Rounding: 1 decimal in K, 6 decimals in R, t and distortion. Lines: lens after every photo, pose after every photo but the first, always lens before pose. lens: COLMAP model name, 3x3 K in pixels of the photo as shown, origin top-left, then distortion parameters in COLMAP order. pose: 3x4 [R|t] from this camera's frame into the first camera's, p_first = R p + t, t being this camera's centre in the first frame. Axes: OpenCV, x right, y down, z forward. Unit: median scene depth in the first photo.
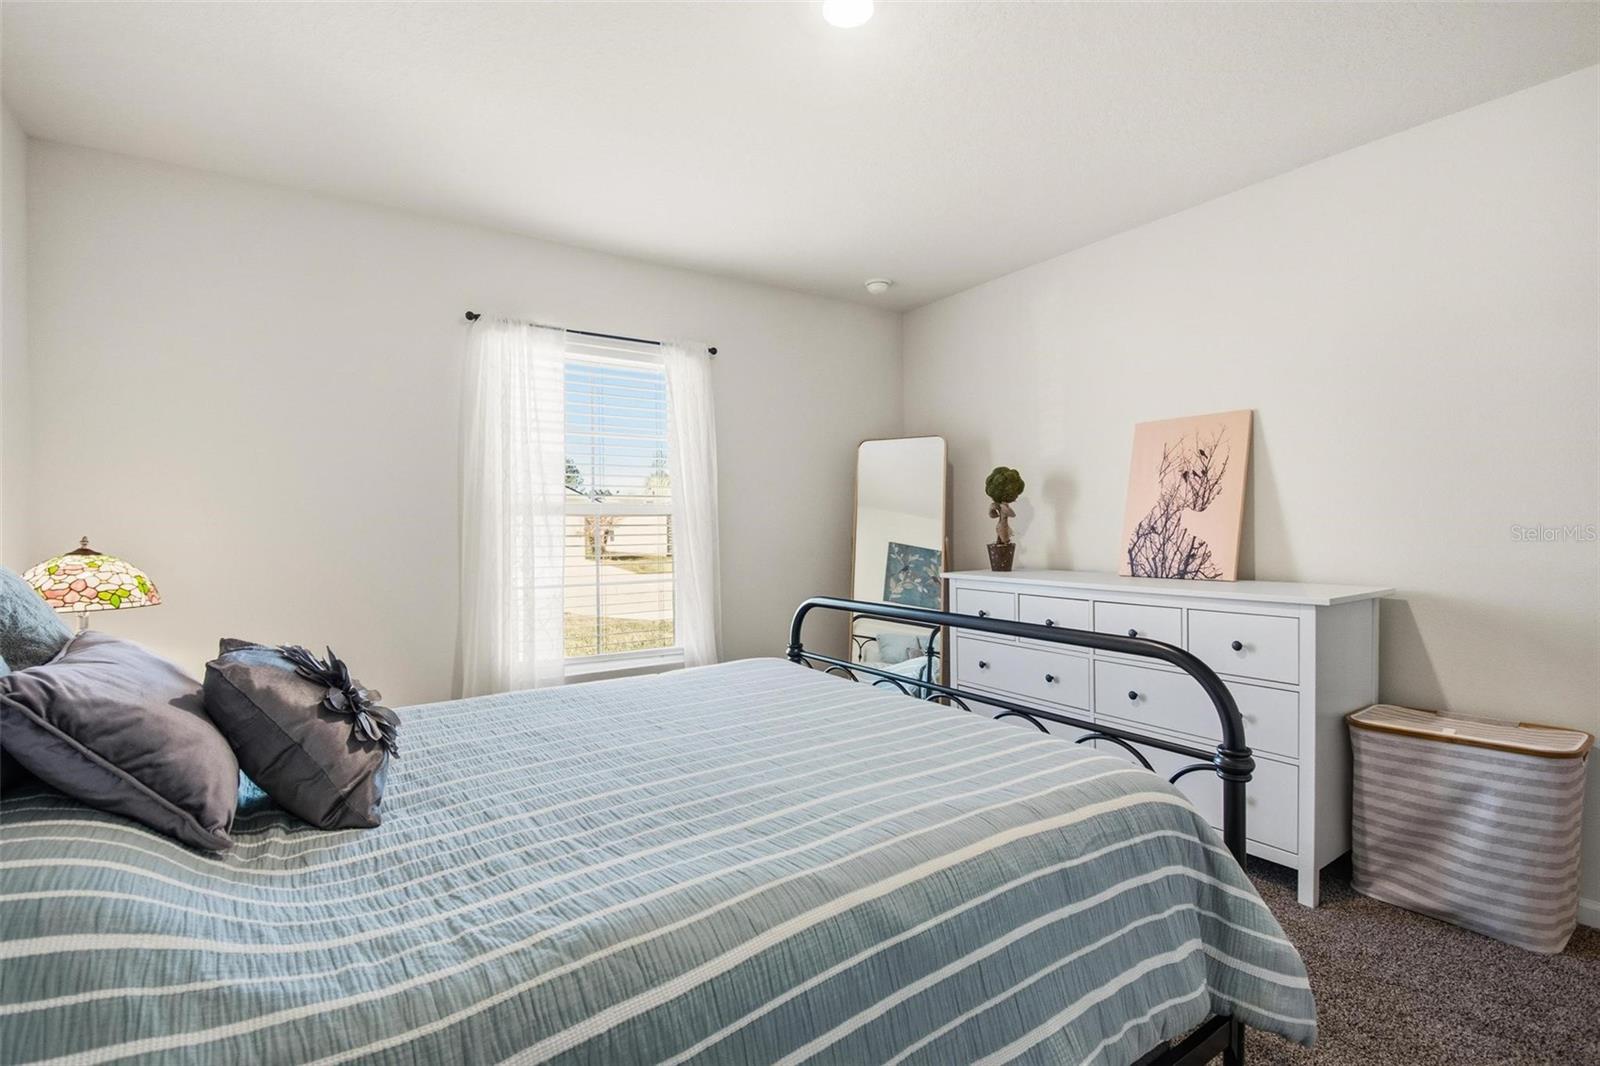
lens RADIAL K [[711.3, 0, 800.6], [0, 711.3, 527.5], [0, 0, 1]] dist [0.034645, -0.015356]
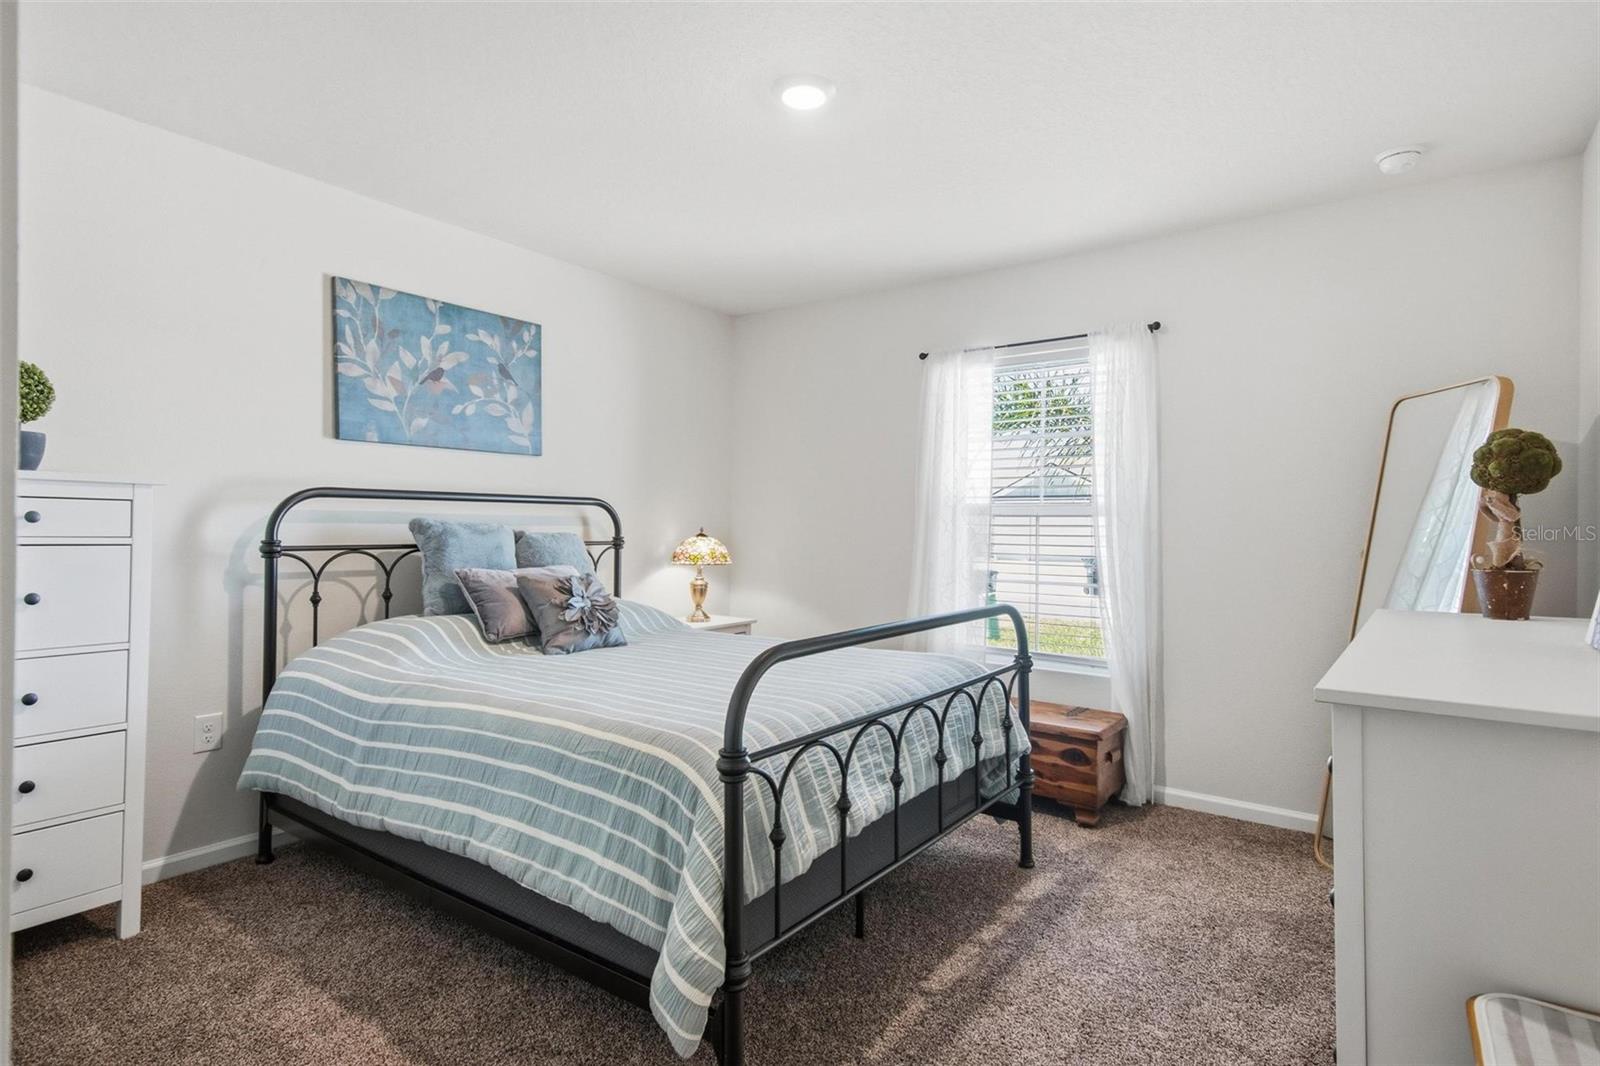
lens RADIAL K [[774.3, 0, 800.0], [0, 774.3, 533.0], [0, 0, 1]] dist [0.001319, 0.000128]
pose [[0.383350, 0.019448, -0.923398, 0.648791], [-0.013838, 0.999787, 0.015312, -0.005172], [0.923499, 0.006908, 0.383538, 0.266092]]
